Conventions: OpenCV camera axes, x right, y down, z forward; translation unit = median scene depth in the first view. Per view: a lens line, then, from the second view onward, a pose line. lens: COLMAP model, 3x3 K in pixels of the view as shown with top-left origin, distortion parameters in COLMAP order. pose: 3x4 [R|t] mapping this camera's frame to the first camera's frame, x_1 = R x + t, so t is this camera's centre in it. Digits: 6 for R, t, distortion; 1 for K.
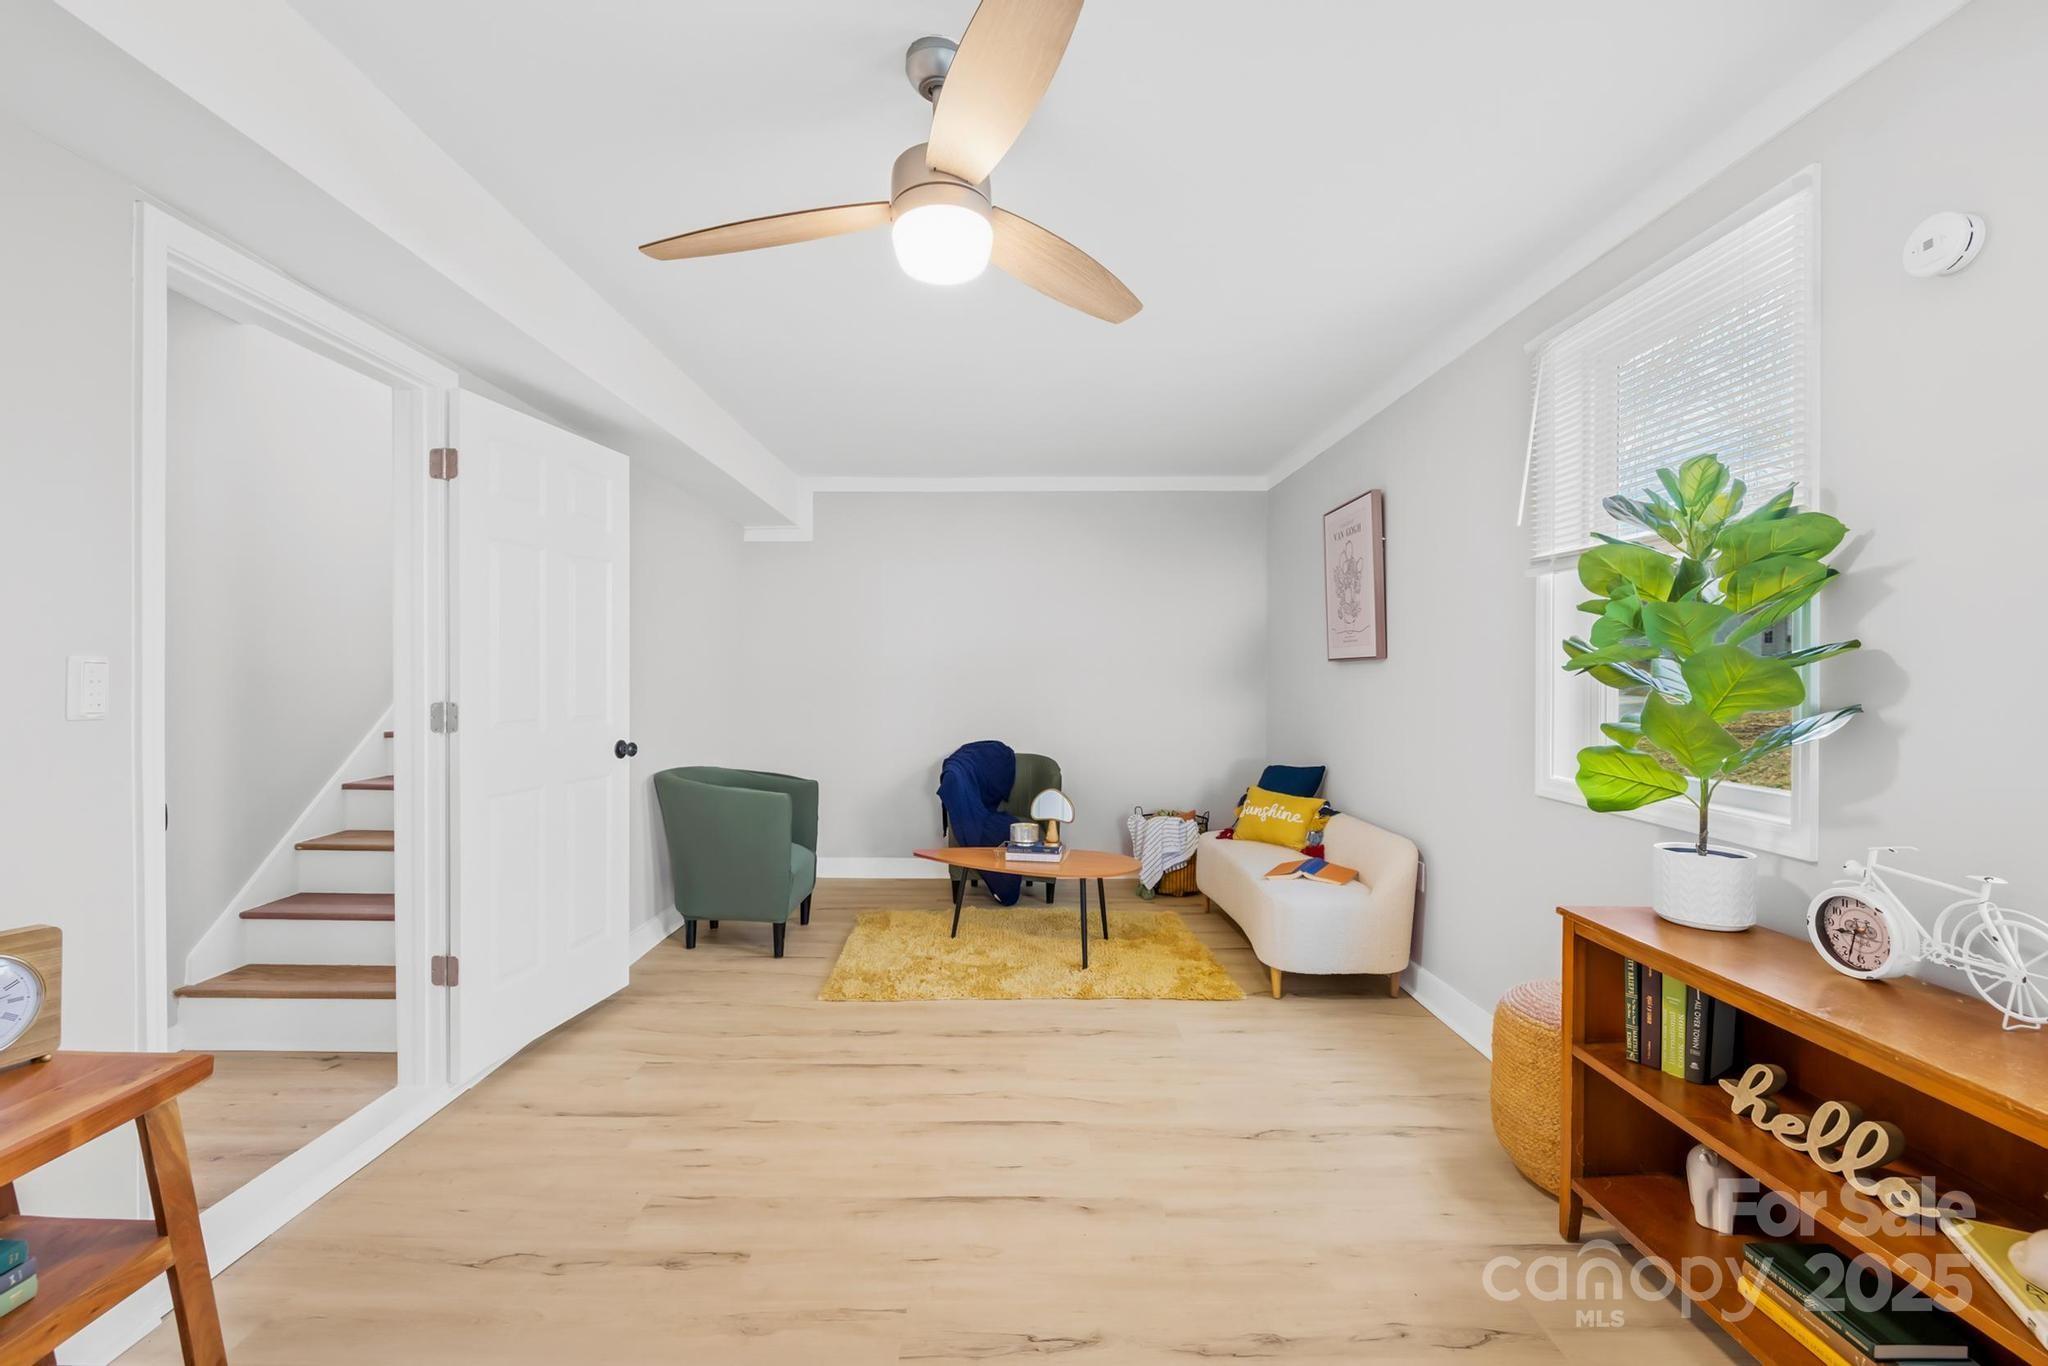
lens RADIAL K [[870.6, 0, 1015.0], [0, 870.6, 668.6], [0, 0, 1]] dist [-0.001032, 0.000391]
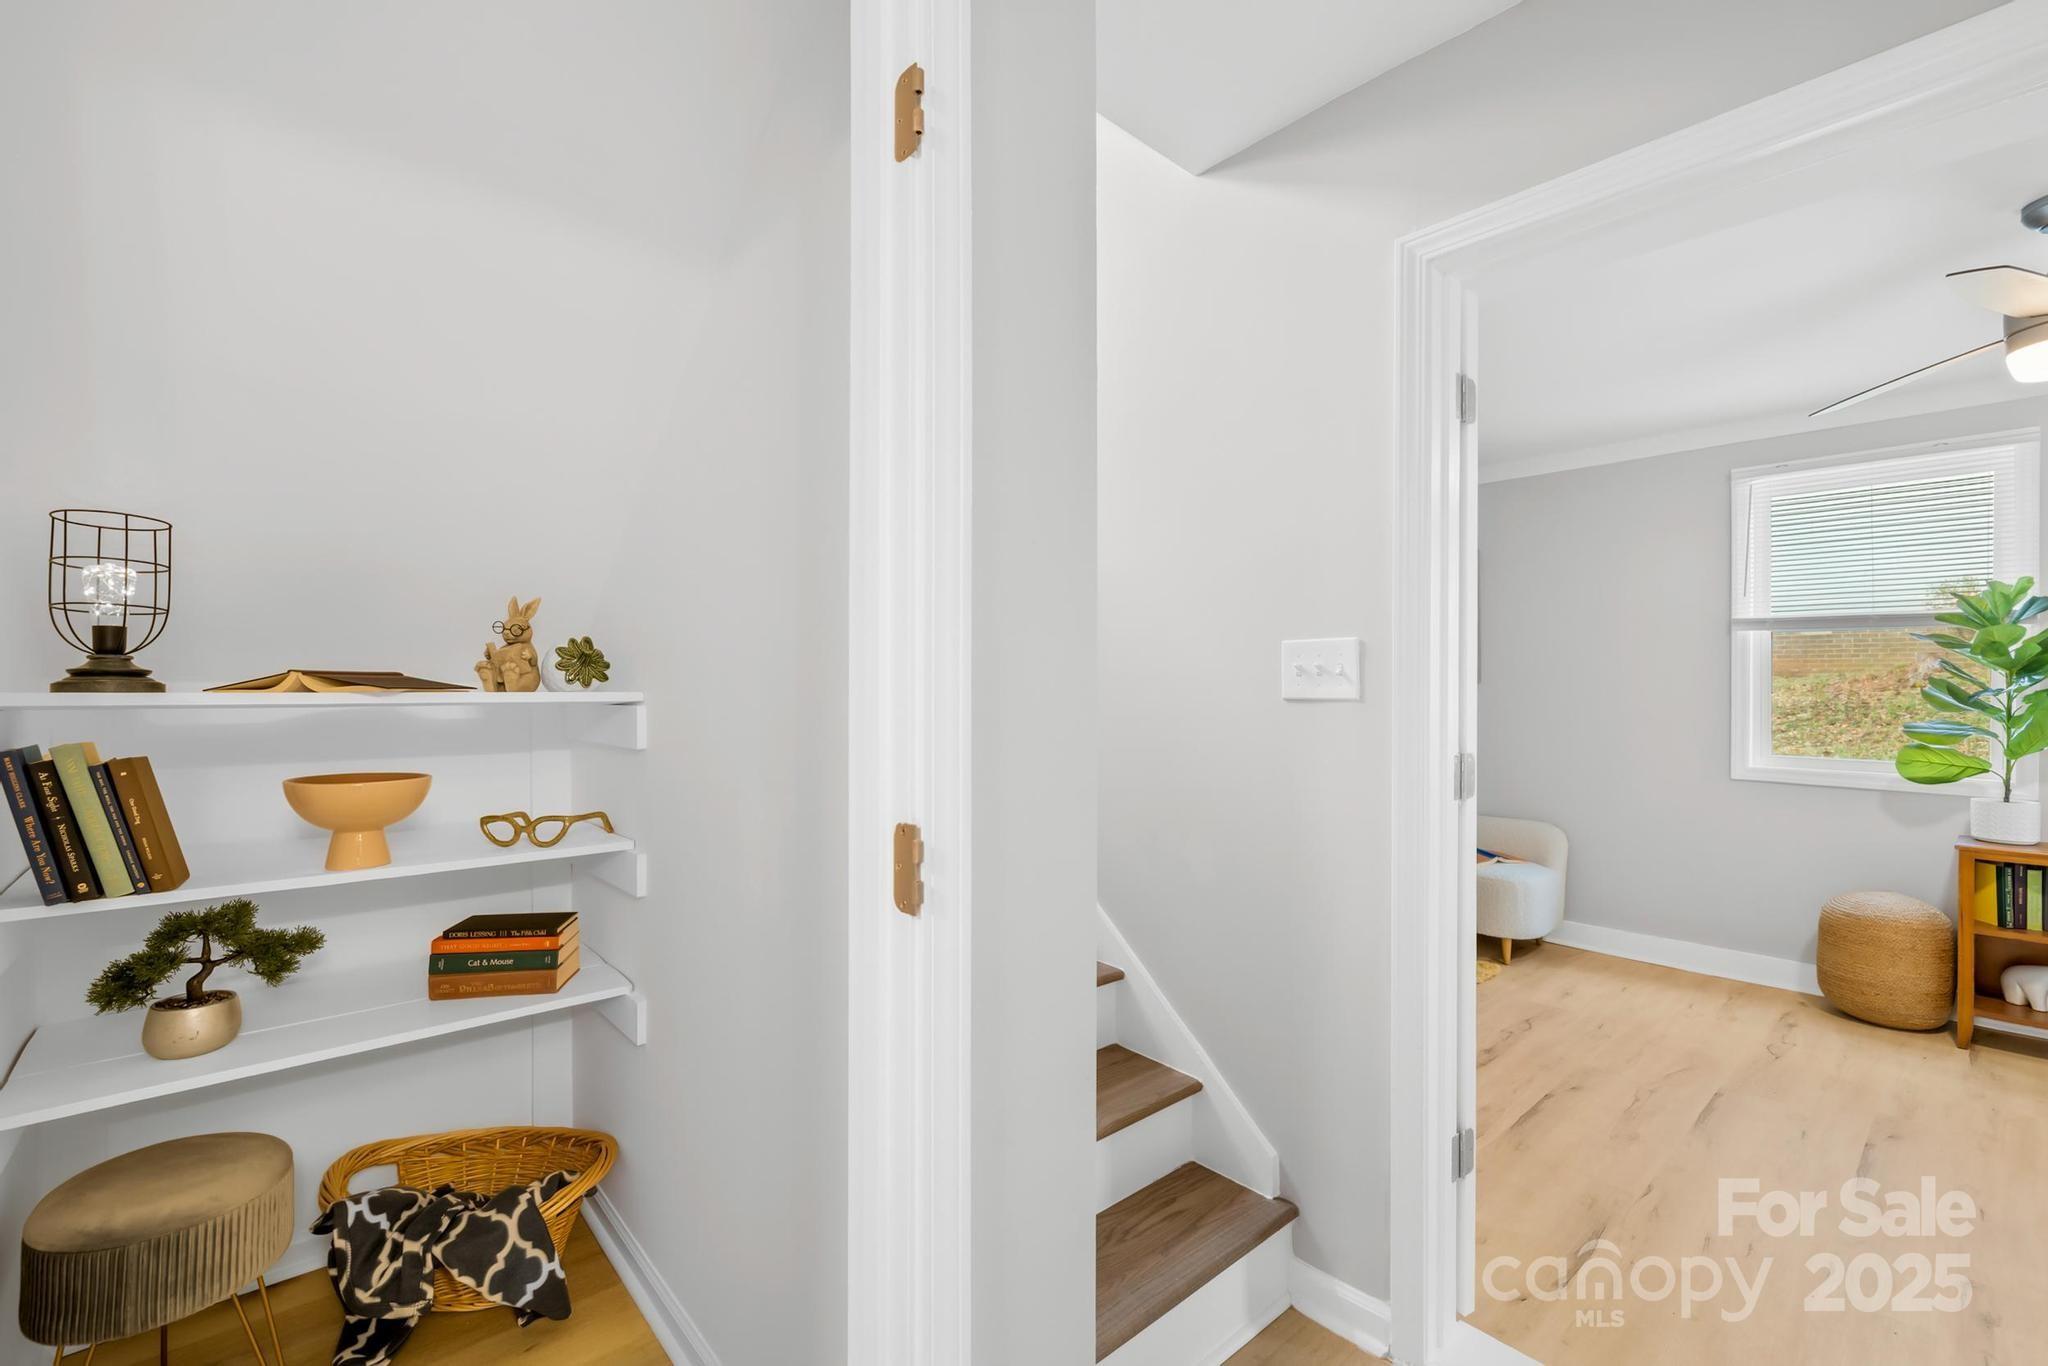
lens RADIAL K [[870.6, 0, 1015.0], [0, 870.6, 668.6], [0, 0, 1]] dist [-0.001032, 0.000391]
pose [[0.756504, 0.010600, 0.653903, -1.550679], [-0.002958, 0.999914, -0.012786, -0.024998], [-0.653982, 0.007738, 0.756471, 0.805414]]
